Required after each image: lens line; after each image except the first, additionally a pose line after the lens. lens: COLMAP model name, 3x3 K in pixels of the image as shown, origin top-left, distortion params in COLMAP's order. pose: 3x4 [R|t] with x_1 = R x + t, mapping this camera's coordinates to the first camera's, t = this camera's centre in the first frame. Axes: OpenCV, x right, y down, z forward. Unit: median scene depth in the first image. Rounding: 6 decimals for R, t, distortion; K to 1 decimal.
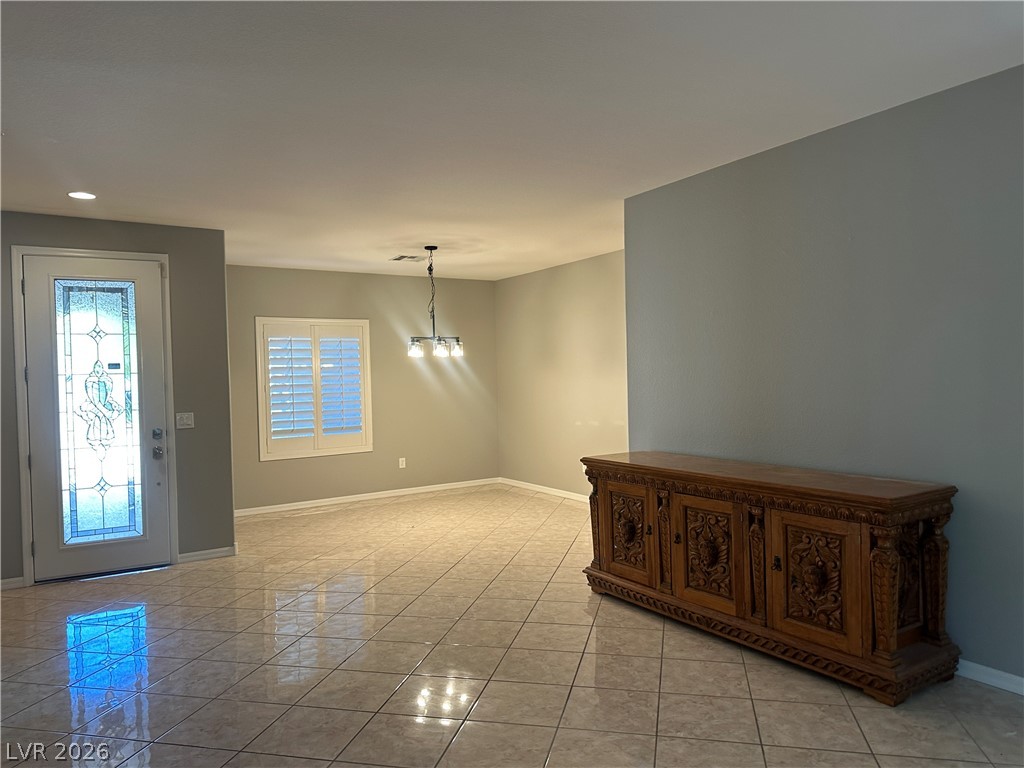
lens RADIAL K [[727.4, 0, 517.5], [0, 727.4, 381.3], [0, 0, 1]] dist [0.091023, -0.083638]
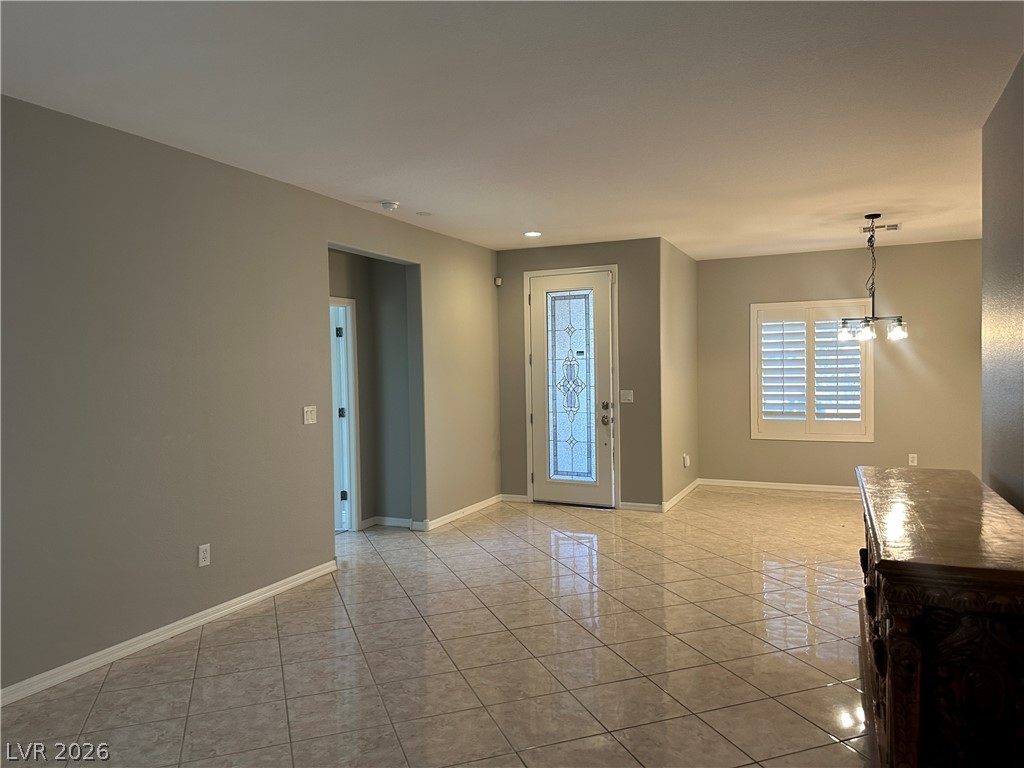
lens RADIAL K [[727.4, 0, 517.5], [0, 727.4, 381.3], [0, 0, 1]] dist [0.091023, -0.083638]
pose [[0.533474, 0.034789, -0.845100, 0.503670], [-0.005926, 0.999283, 0.037396, -0.017983], [0.845795, -0.014942, 0.533298, 0.193977]]
